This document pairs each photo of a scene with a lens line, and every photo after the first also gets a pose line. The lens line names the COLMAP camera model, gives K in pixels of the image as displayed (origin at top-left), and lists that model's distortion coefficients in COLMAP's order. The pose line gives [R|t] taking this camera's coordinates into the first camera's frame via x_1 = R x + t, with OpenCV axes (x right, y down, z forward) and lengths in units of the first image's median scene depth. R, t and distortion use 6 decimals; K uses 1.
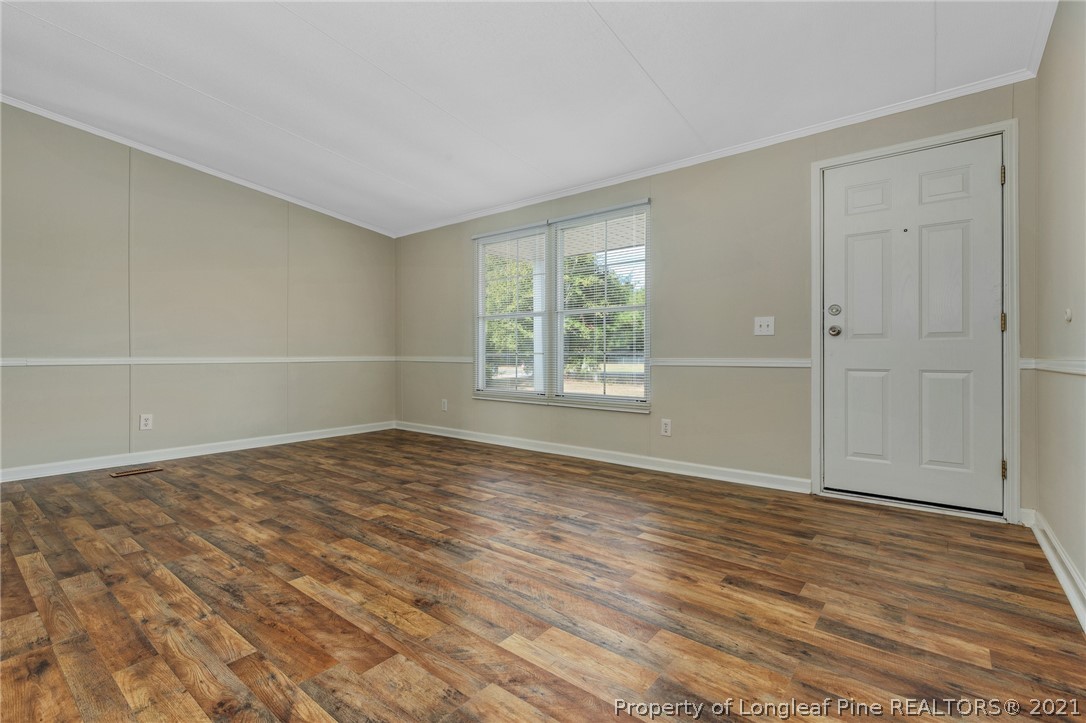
lens RADIAL K [[488.3, 0, 541.5], [0, 488.3, 353.9], [0, 0, 1]] dist [0.004626, 0.001078]
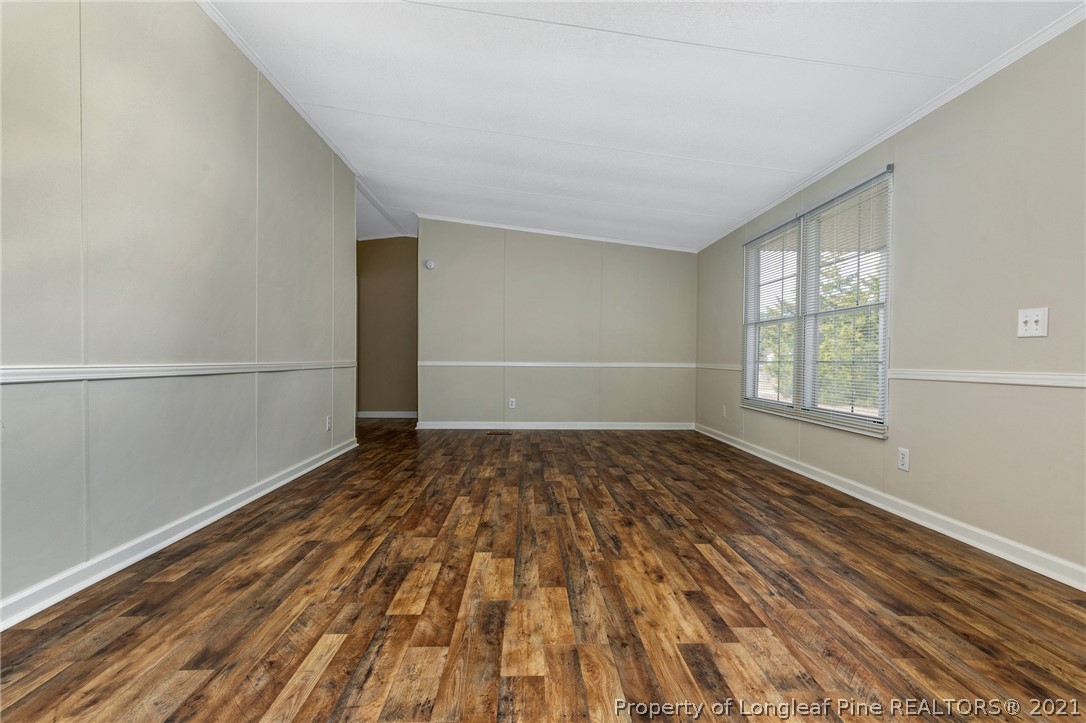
lens RADIAL K [[488.3, 0, 545.9], [0, 488.3, 361.5], [0, 0, 1]] dist [0.004626, 0.001078]
pose [[0.657651, 0.009677, -0.753260, 0.822391], [-0.009003, 0.999947, 0.004986, -0.003128], [0.753269, 0.003502, 0.657704, 0.119357]]
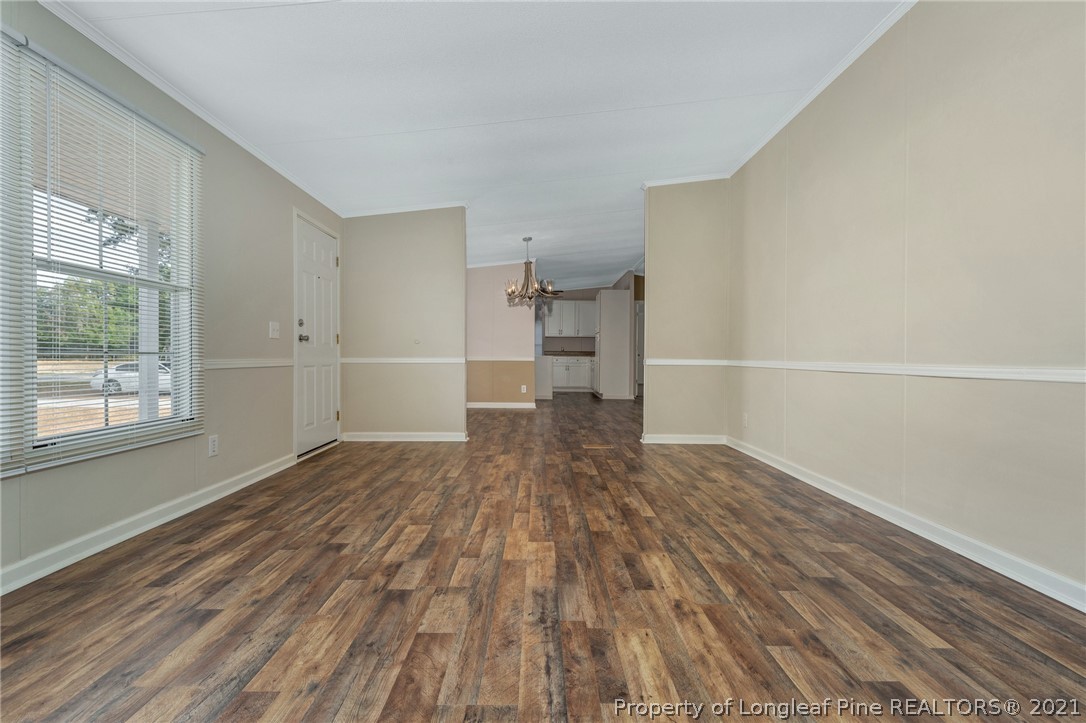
lens RADIAL K [[488.3, 0, 543.7], [0, 488.3, 353.1], [0, 0, 1]] dist [0.004626, 0.001078]
pose [[-0.633290, 0.003099, 0.773908, -1.260003], [-0.004224, 0.999963, -0.007461, 0.002803], [-0.773903, -0.007994, -0.633254, 1.924523]]
